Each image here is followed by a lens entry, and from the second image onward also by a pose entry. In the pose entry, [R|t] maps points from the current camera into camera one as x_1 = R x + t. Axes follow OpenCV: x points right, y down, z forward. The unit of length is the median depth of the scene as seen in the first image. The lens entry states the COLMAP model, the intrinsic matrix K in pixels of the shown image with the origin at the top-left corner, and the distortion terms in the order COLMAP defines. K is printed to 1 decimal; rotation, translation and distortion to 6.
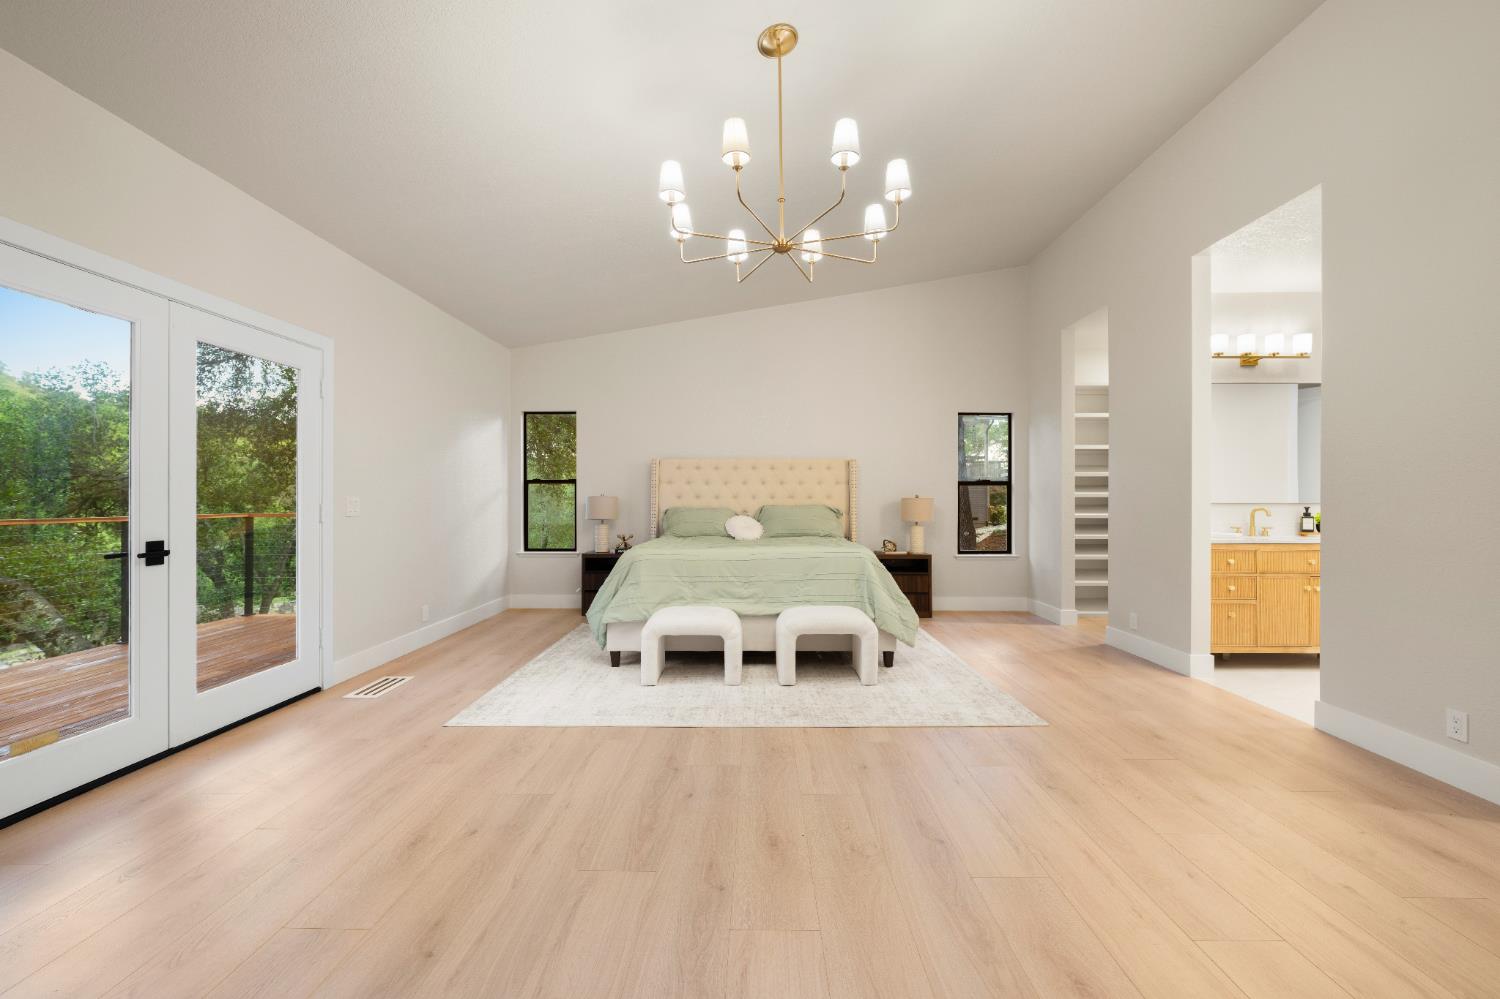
lens RADIAL K [[594.0, 0, 750.0], [0, 594.0, 499.5], [0, 0, 1]] dist [-0.002376, -0.000296]
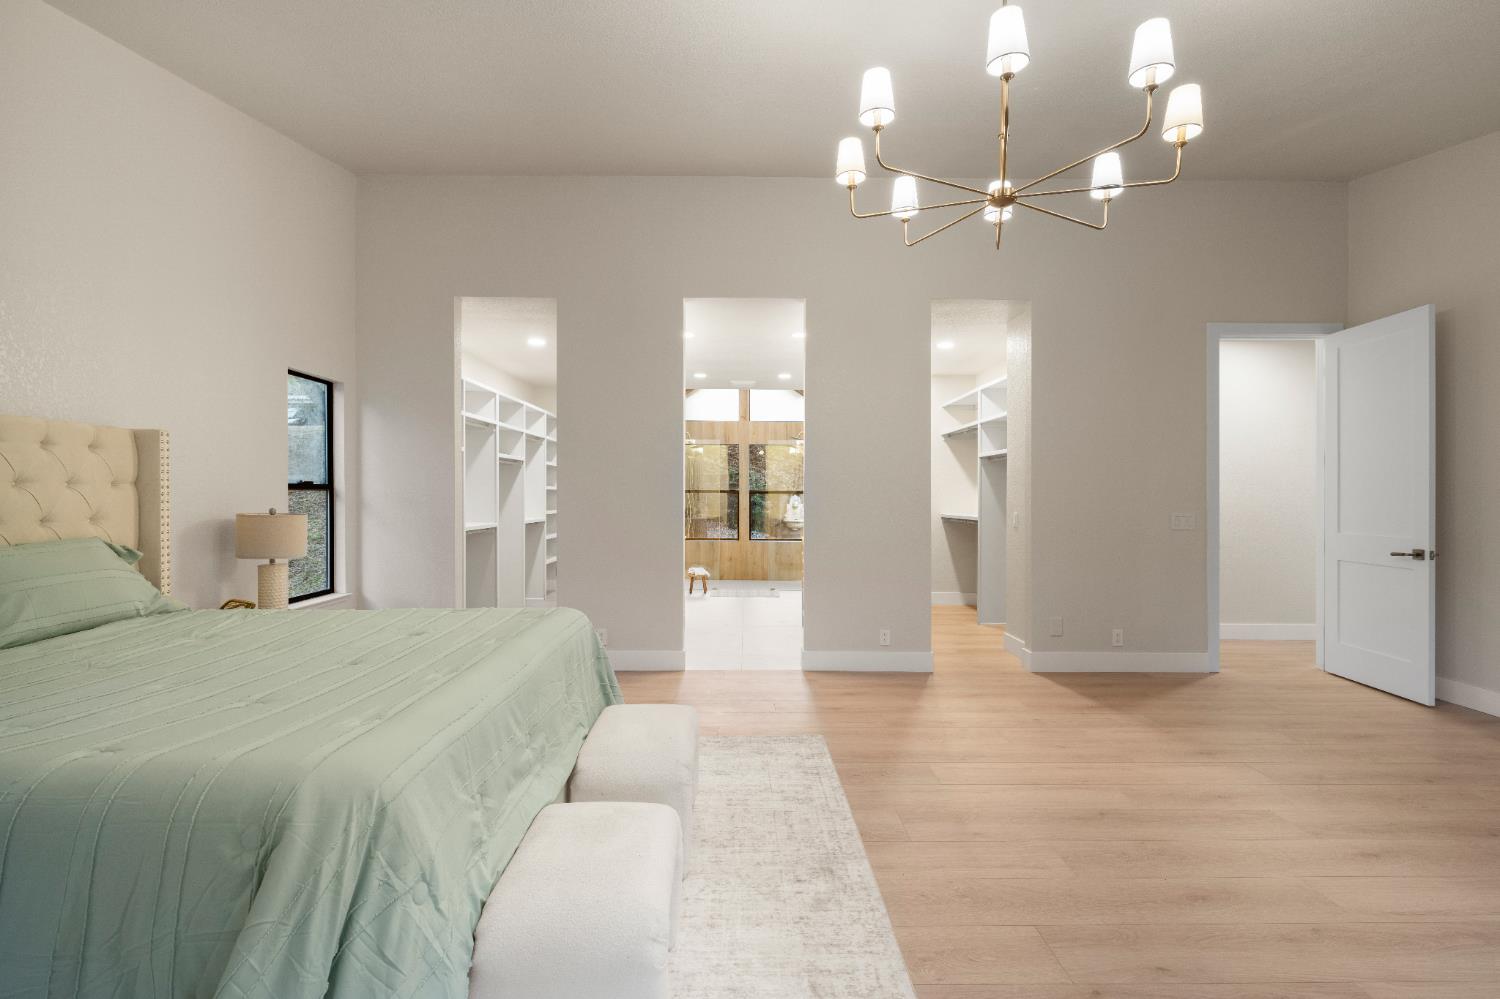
lens RADIAL K [[660.1, 0, 750.0], [0, 660.1, 499.5], [0, 0, 1]] dist [0.002337, -0.000005]
pose [[-0.023601, -0.006799, 0.999698, -0.569505], [-0.007152, 0.999952, 0.006632, -0.040176], [-0.999696, -0.006993, -0.023649, 0.989094]]
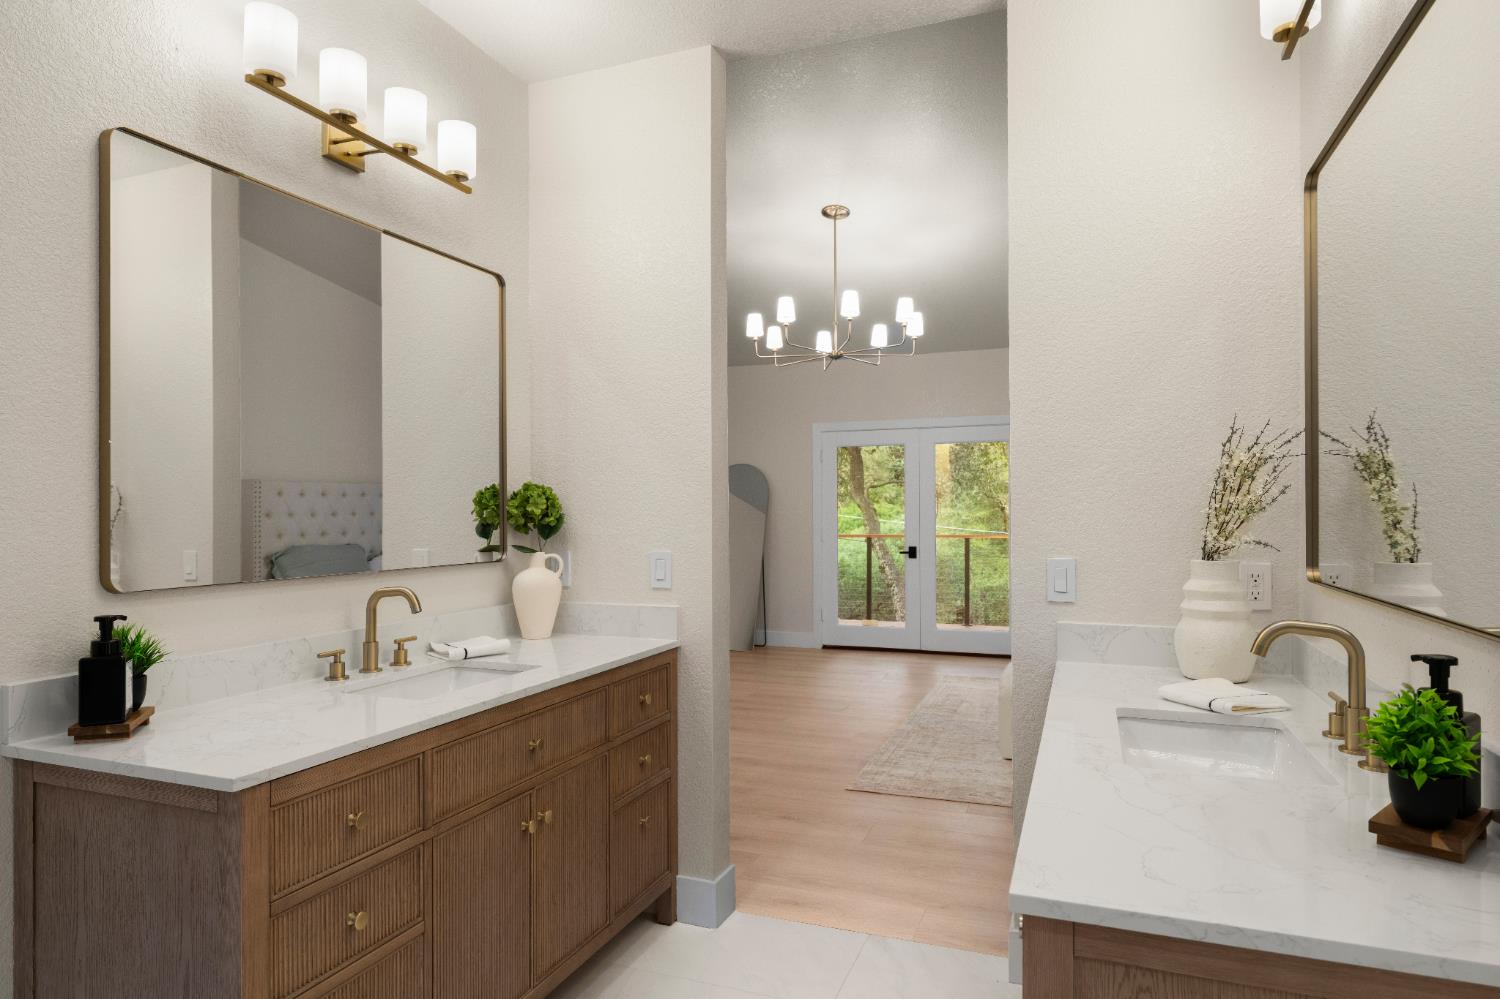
lens RADIAL K [[898.7, 0, 750.0], [0, 898.7, 499.5], [0, 0, 1]] dist [-0.000937, -0.000095]
pose [[-0.340276, -0.013556, -0.940228, 1.574379], [-0.000694, 0.999899, -0.014165, -0.033801], [0.940325, -0.004167, -0.340251, 1.134997]]
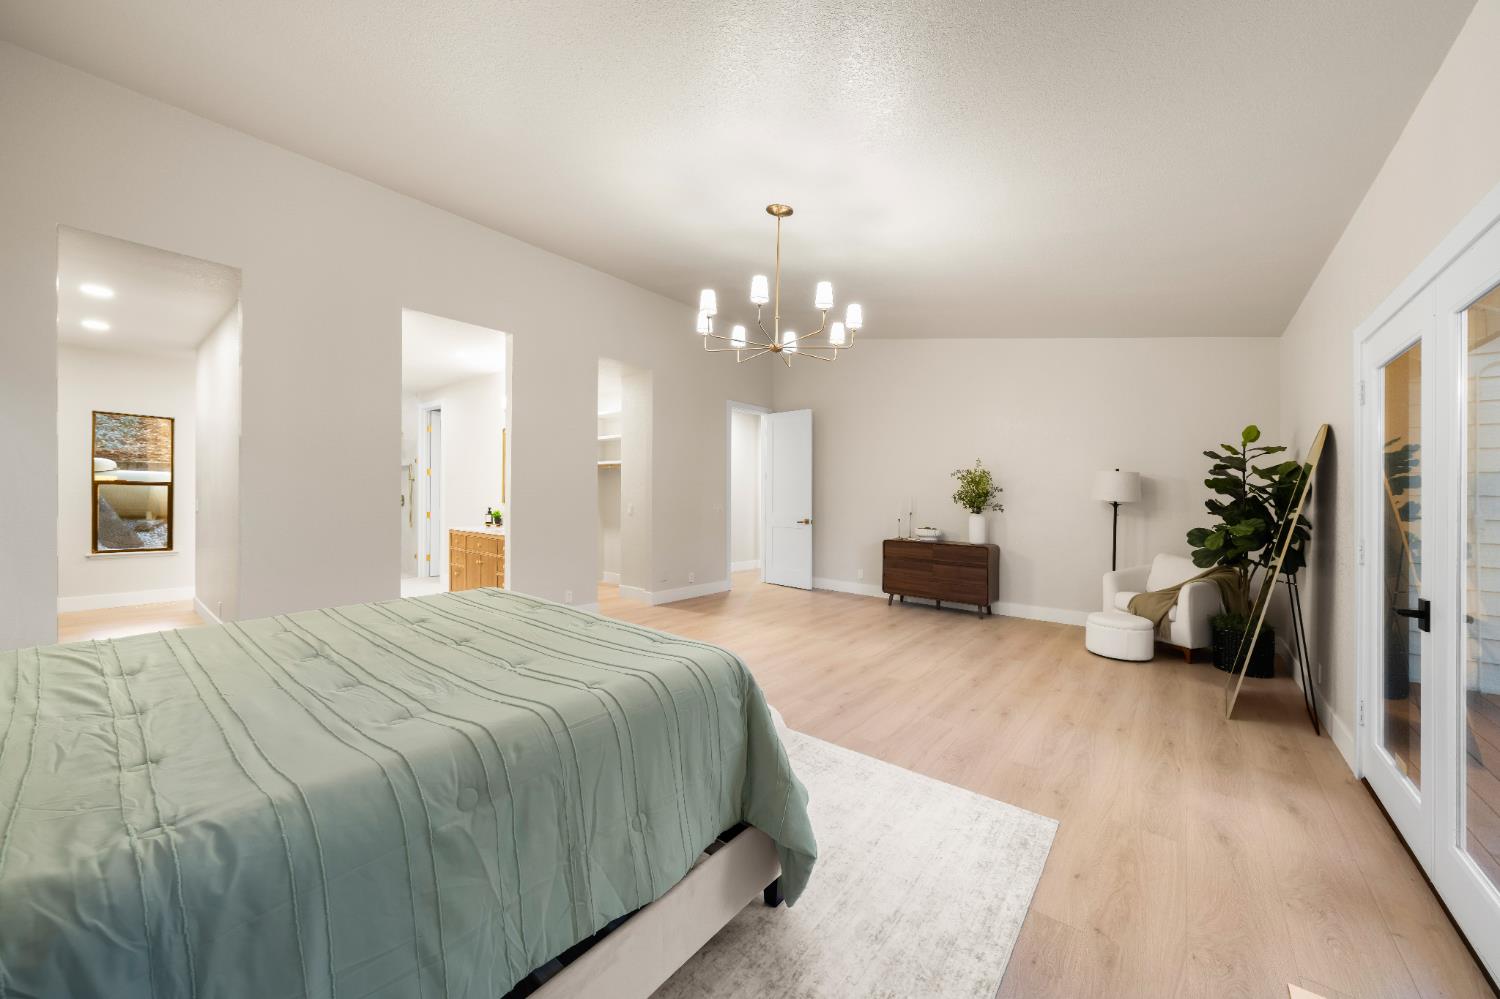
lens RADIAL K [[533.4, 0, 750.0], [0, 533.4, 499.5], [0, 0, 1]] dist [-0.001518, -0.000076]
pose [[-0.782721, -0.017978, 0.622113, -0.535433], [-0.018950, 0.999808, 0.005051, -0.035964], [-0.622084, -0.007836, -0.782911, 1.544571]]
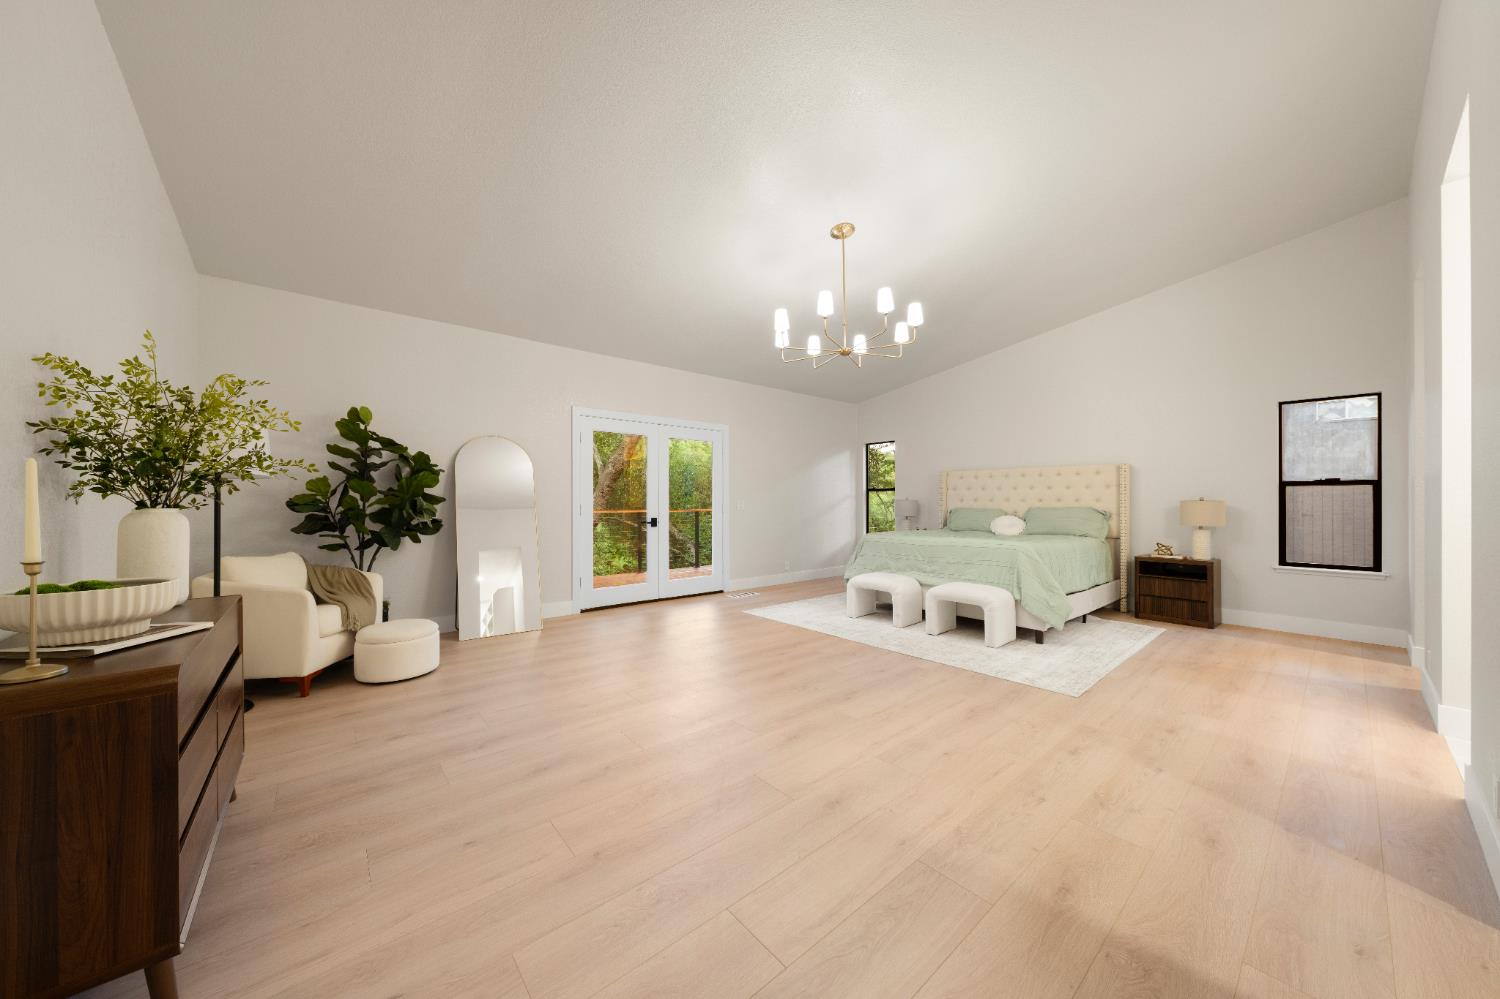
lens RADIAL K [[504.1, 0, 750.0], [0, 504.1, 499.5], [0, 0, 1]] dist [-0.008856, -0.000001]
pose [[0.654814, -0.002134, -0.755787, 0.706974], [-0.001013, 0.999993, -0.003701, -0.001760], [0.755790, 0.003189, 0.654807, -0.108526]]
